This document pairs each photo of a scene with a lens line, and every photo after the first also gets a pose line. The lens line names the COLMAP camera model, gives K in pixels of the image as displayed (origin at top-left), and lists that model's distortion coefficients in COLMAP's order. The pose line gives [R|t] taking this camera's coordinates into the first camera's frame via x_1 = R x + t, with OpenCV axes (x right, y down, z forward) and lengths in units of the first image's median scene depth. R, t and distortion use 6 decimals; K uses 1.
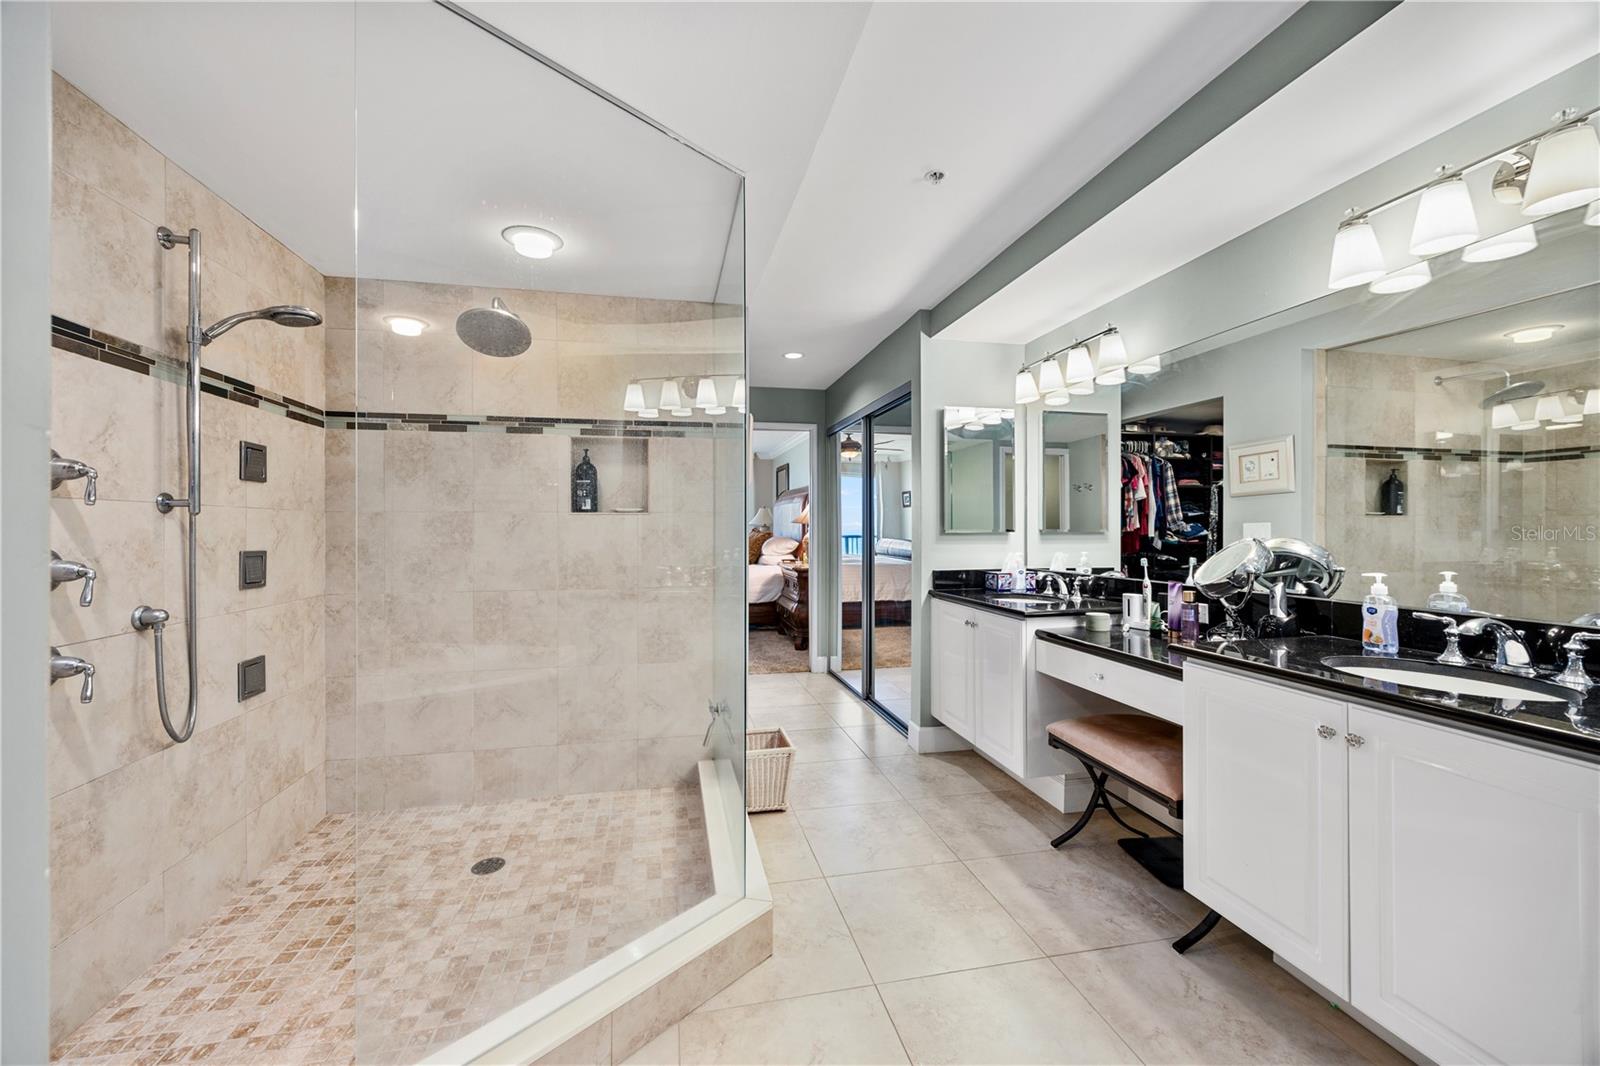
lens RADIAL K [[624.9, 0, 788.3], [0, 624.9, 529.9], [0, 0, 1]] dist [-0.000646, 0.000016]
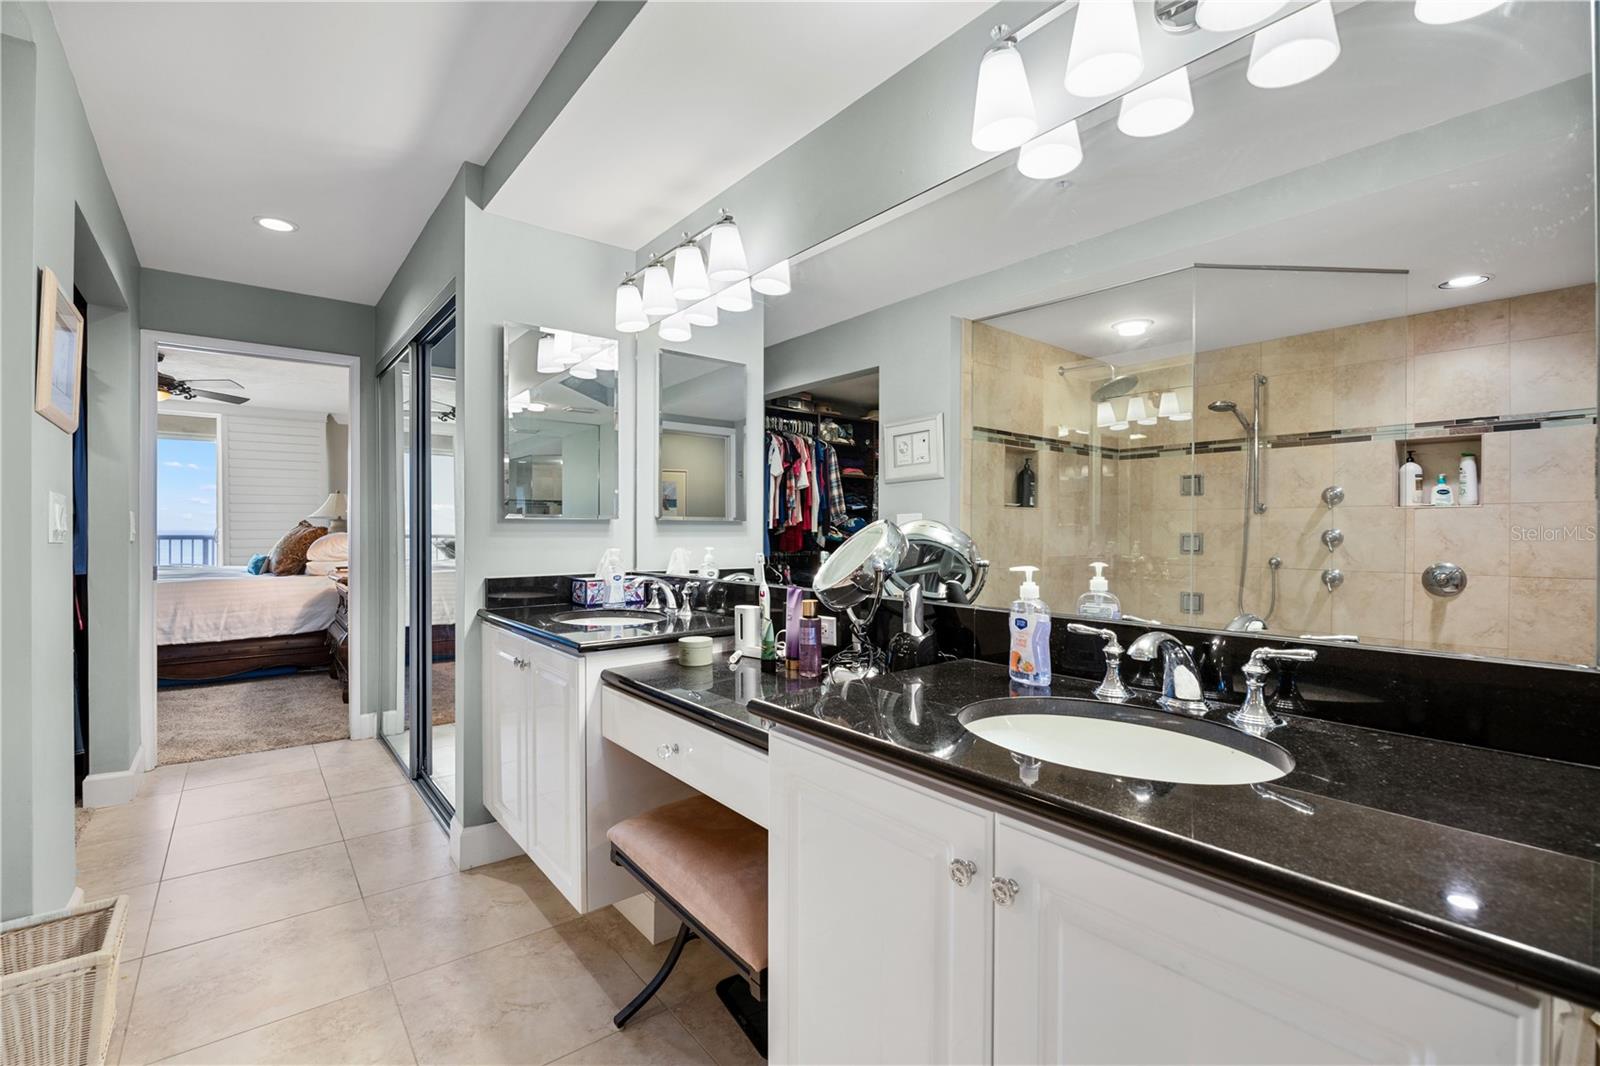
lens RADIAL K [[703.3, 0, 808.9], [0, 703.3, 538.5], [0, 0, 1]] dist [-0.018268, 0.001964]
pose [[0.886346, -0.001190, 0.463023, 0.225452], [-0.003721, 0.999946, 0.009694, 0.019016], [-0.463009, -0.010315, 0.886293, 0.256790]]
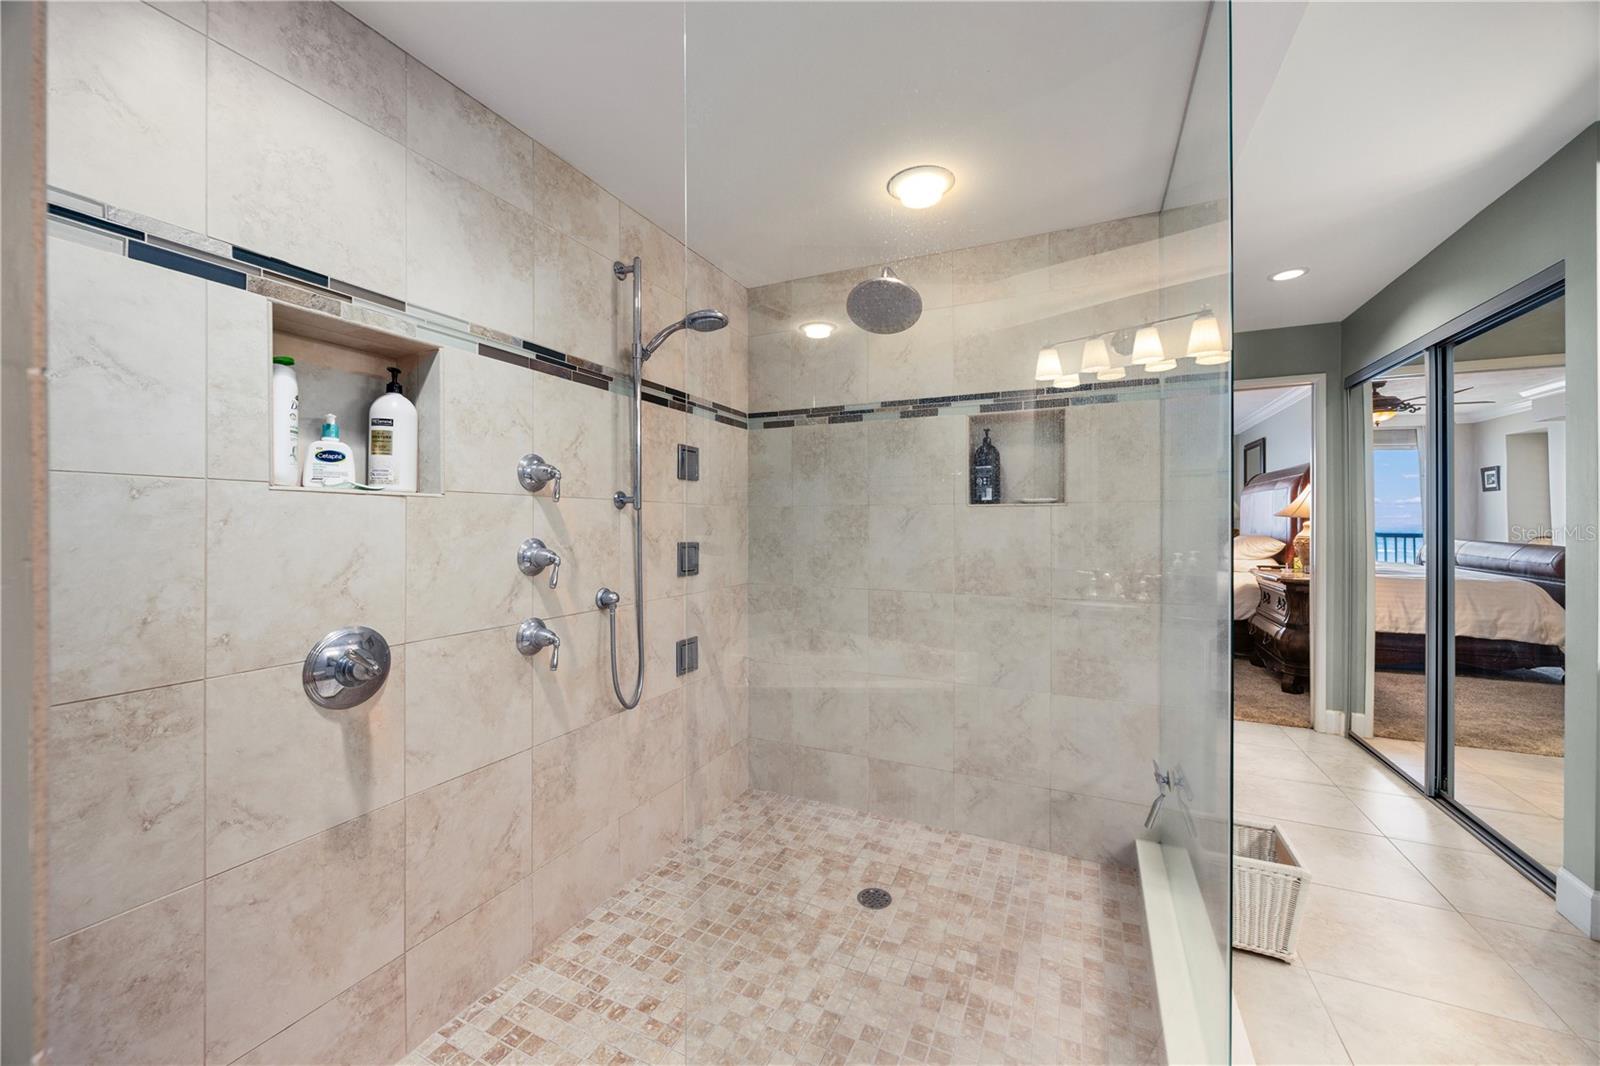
lens RADIAL K [[633.6, 0, 791.0], [0, 633.6, 519.5], [0, 0, 1]] dist [-0.001719, -0.000090]
pose [[0.806176, -0.000530, -0.591675, -0.031522], [-0.004022, 0.999972, -0.006375, -0.000578], [0.591662, 0.007519, 0.806151, 0.159676]]
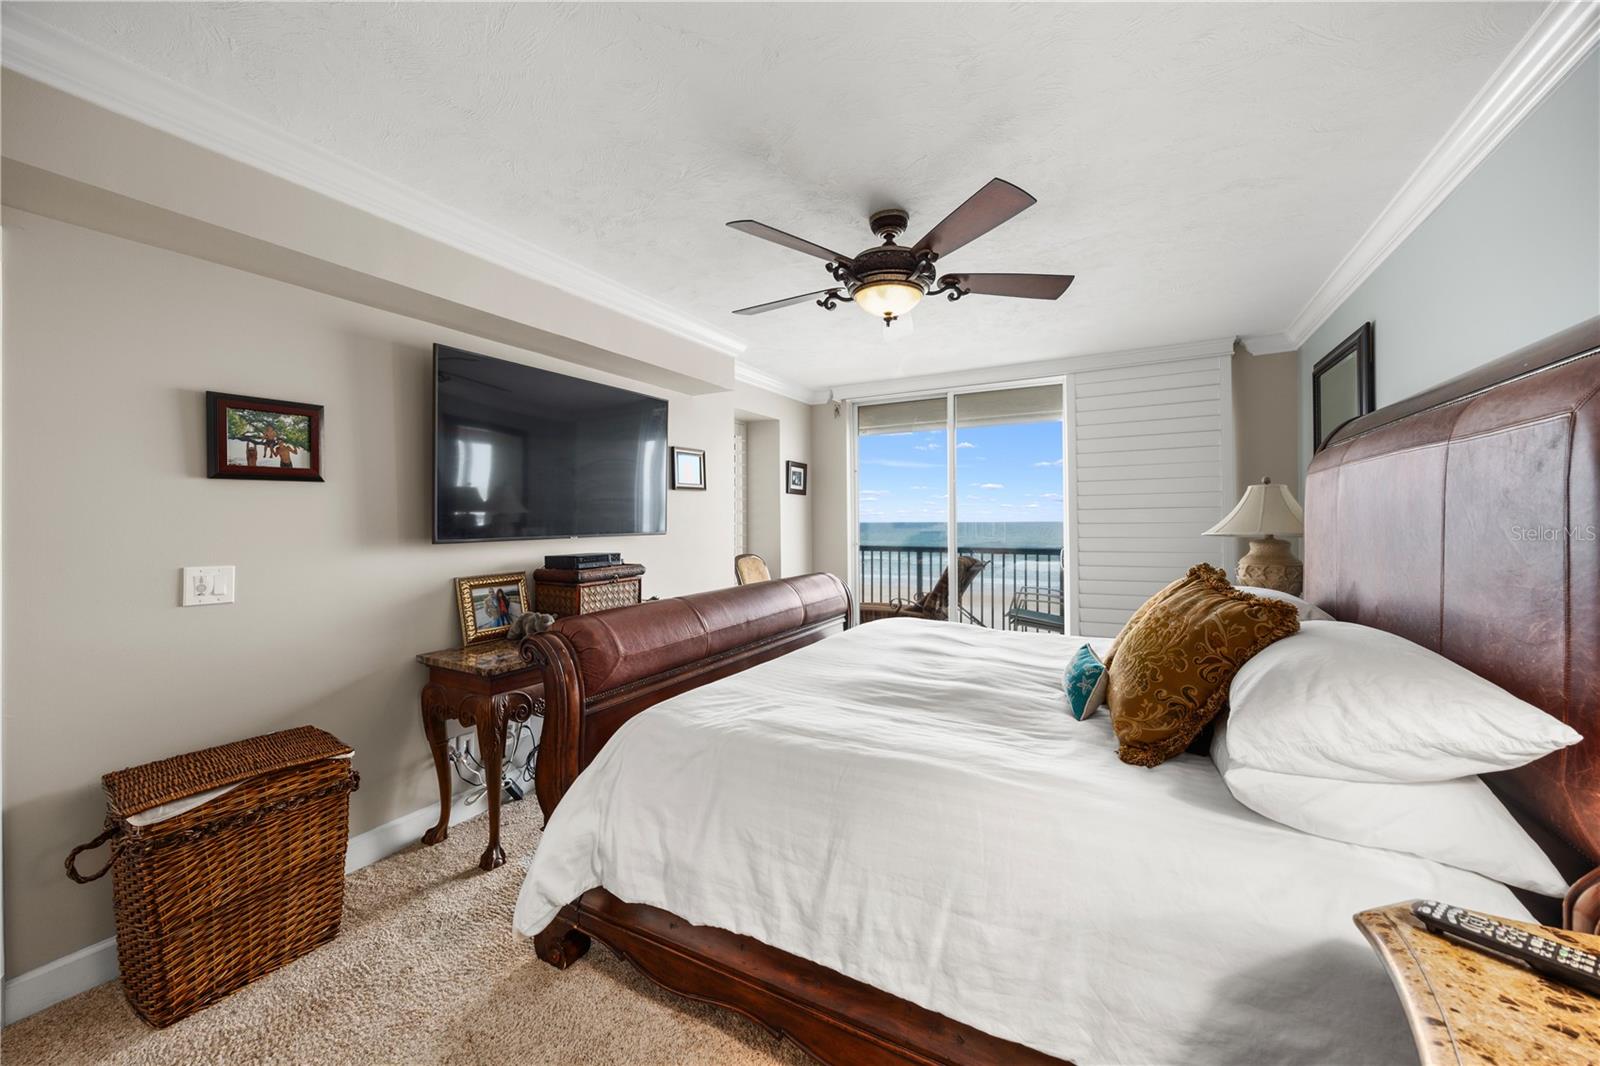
lens RADIAL K [[624.9, 0, 784.6], [0, 624.9, 515.9], [0, 0, 1]] dist [-0.000646, 0.000016]
pose [[0.754795, -0.006722, -0.655926, -0.054052], [0.000091, 0.999949, -0.010142, -0.053369], [0.655961, 0.007596, 0.754757, 2.054837]]
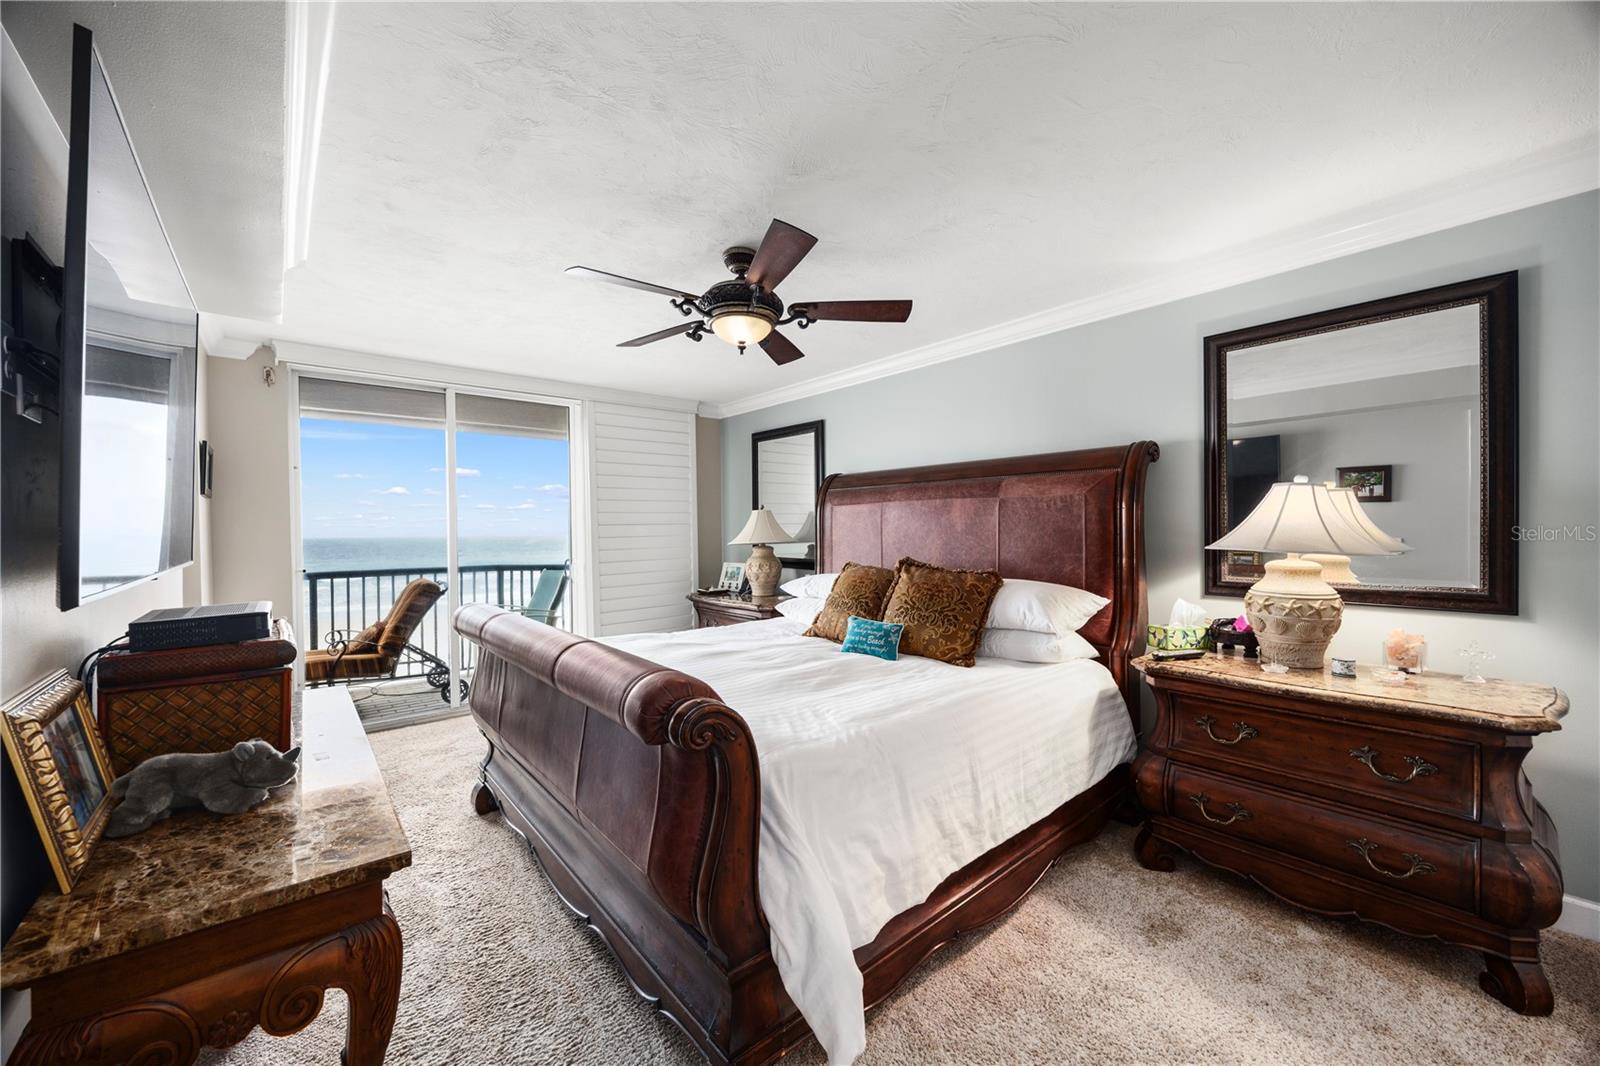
lens RADIAL K [[611.7, 0, 800.4], [0, 611.7, 529.9], [0, 0, 1]] dist [-0.006787, 0.000834]
pose [[0.868613, -0.007985, 0.495427, -0.860532], [0.012145, 0.999913, -0.005176, -0.055630], [-0.495342, 0.010513, 0.868634, 1.966663]]
